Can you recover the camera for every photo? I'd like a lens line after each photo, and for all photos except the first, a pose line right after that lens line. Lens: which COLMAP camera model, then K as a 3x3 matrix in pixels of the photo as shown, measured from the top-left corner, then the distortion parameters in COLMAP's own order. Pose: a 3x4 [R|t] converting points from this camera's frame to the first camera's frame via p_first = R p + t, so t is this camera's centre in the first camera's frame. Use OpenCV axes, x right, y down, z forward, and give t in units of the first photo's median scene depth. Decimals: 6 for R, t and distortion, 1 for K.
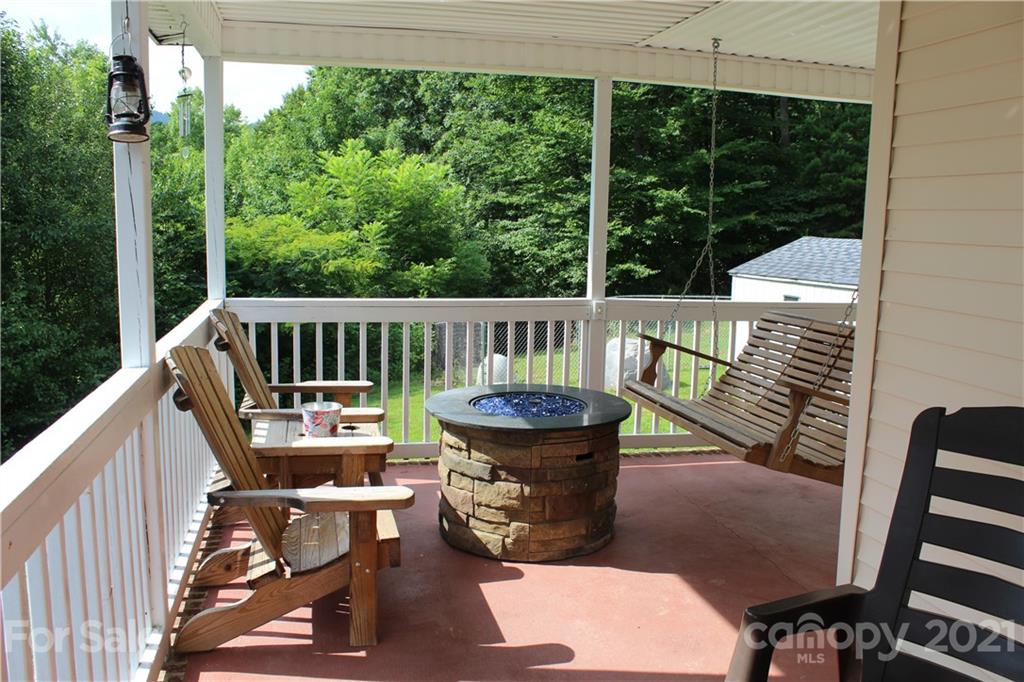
lens RADIAL K [[924.3, 0, 512.7], [0, 924.3, 345.8], [0, 0, 1]] dist [-0.141037, 0.149388]
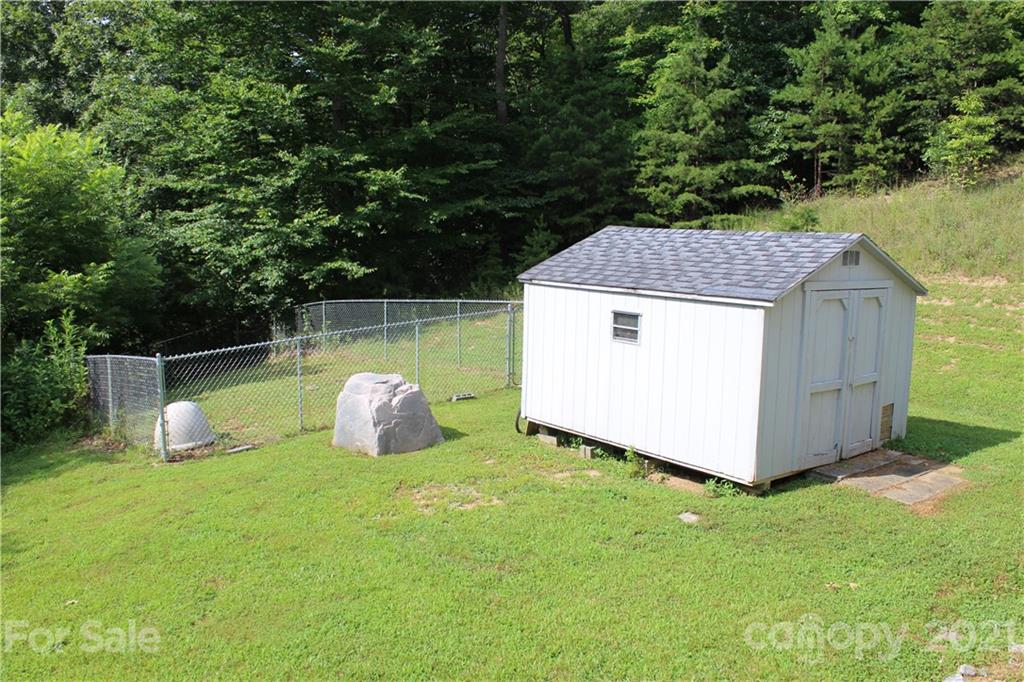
lens RADIAL K [[924.3, 0, 512.2], [0, 924.3, 343.6], [0, 0, 1]] dist [-0.141037, 0.149388]
pose [[0.939400, -0.052796, 0.338733, -0.008702], [0.049382, 0.998605, 0.018696, -0.022568], [-0.339248, -0.000836, 0.940697, 0.172974]]
